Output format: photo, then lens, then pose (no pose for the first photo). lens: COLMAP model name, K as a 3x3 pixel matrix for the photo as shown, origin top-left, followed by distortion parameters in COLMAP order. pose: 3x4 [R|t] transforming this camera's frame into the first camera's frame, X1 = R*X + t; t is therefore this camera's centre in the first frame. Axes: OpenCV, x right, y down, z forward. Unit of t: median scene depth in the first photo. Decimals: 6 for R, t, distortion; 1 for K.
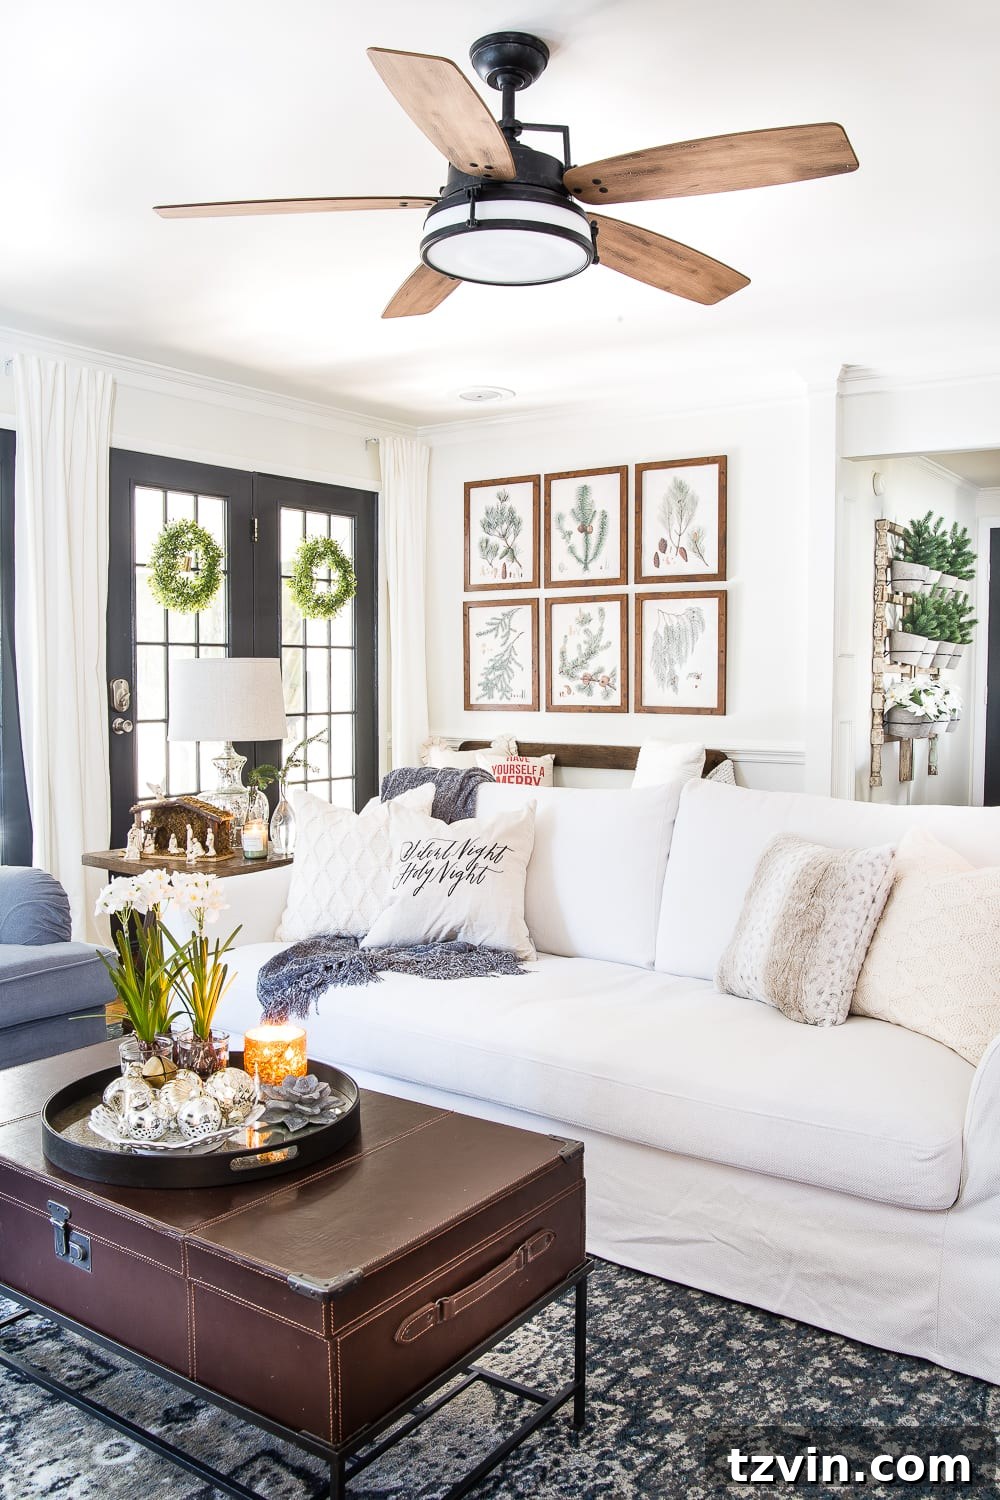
lens RADIAL K [[1218.3, 0, 500.2], [0, 1218.3, 719.2], [0, 0, 1]] dist [-0.126464, 0.125928]
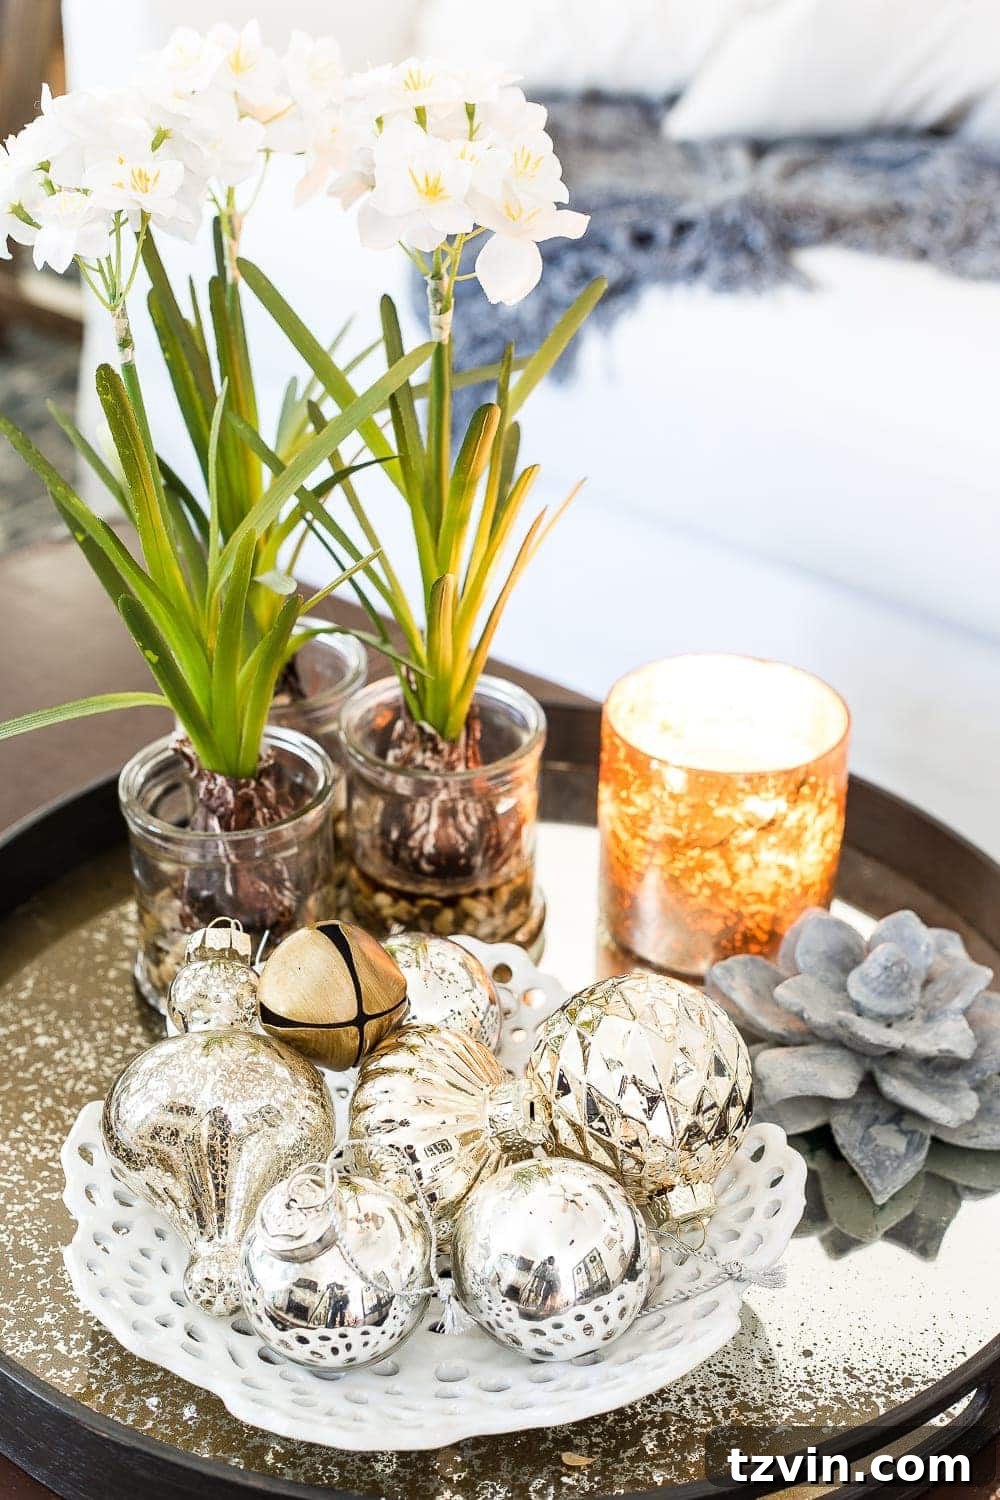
lens RADIAL K [[2211.1, 0, 454.0], [0, 2211.1, 755.1], [0, 0, 1]] dist [-0.133910, 0.084481]
pose [[0.997380, 0.036285, -0.062580, -0.146582], [0.000648, 0.860578, 0.509319, 0.025199], [0.072336, -0.508025, 0.858300, 0.409813]]
